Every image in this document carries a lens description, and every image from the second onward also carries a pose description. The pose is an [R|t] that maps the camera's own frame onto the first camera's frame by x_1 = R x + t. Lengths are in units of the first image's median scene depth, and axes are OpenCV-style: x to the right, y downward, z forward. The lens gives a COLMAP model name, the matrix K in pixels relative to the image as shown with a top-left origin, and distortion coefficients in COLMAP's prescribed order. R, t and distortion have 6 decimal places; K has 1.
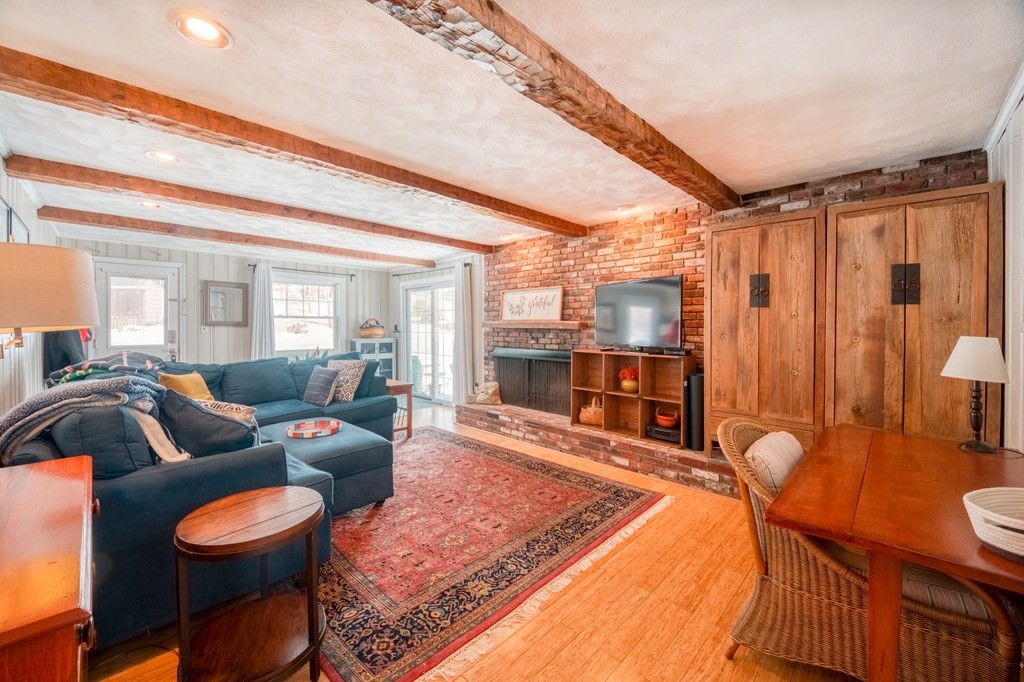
lens RADIAL K [[400.1, 0, 507.2], [0, 400.1, 332.0], [0, 0, 1]] dist [-0.016127, -0.000181]
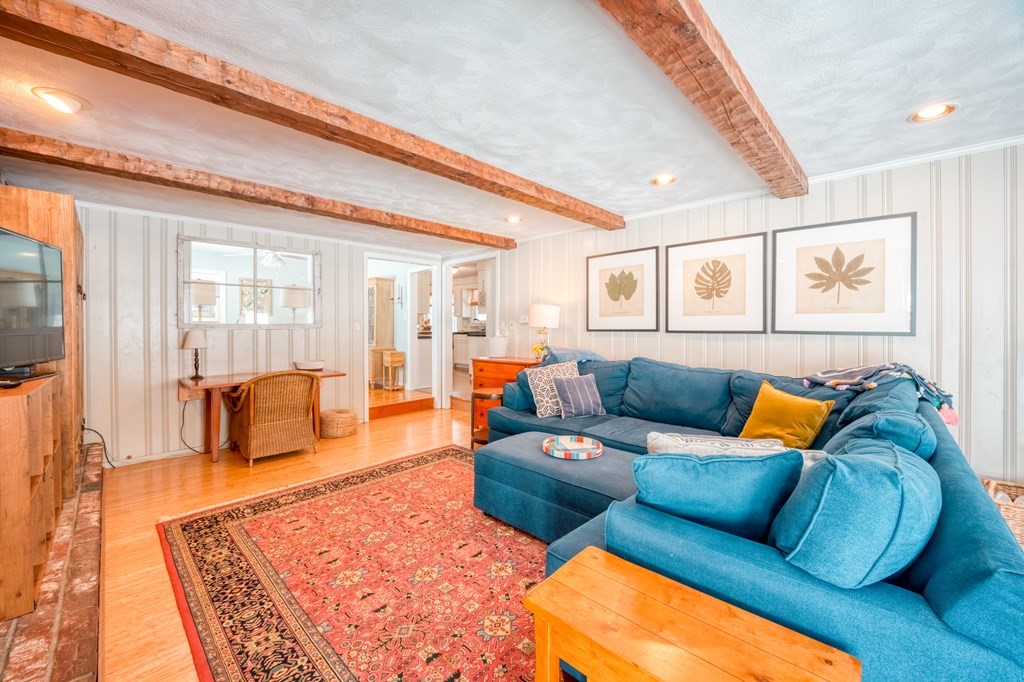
lens RADIAL K [[400.1, 0, 505.2], [0, 400.1, 325.2], [0, 0, 1]] dist [-0.016127, -0.000181]
pose [[-0.999987, 0.004055, -0.002947, -0.360502], [0.004017, 0.999912, 0.012642, -0.022342], [0.002998, 0.012630, -0.999916, 1.942784]]
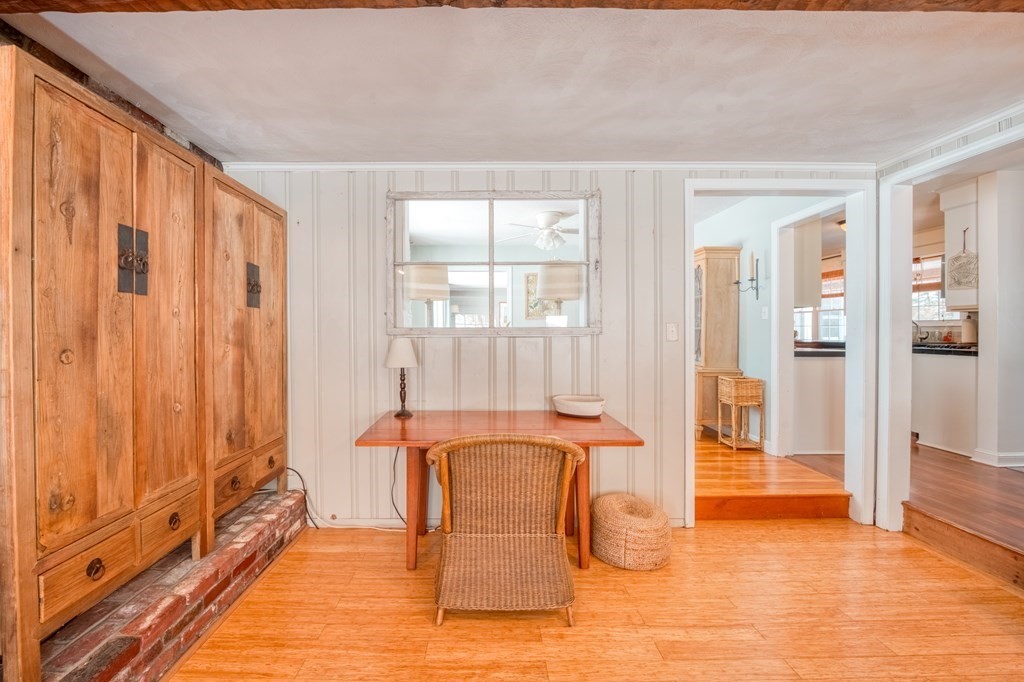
lens RADIAL K [[400.1, 0, 483.8], [0, 400.1, 332.2], [0, 0, 1]] dist [-0.016127, -0.000181]
pose [[-0.700975, -0.000157, 0.713186, -0.036269], [0.012929, 0.999833, 0.012929, -0.014025], [-0.713069, 0.018284, -0.700856, 1.055978]]
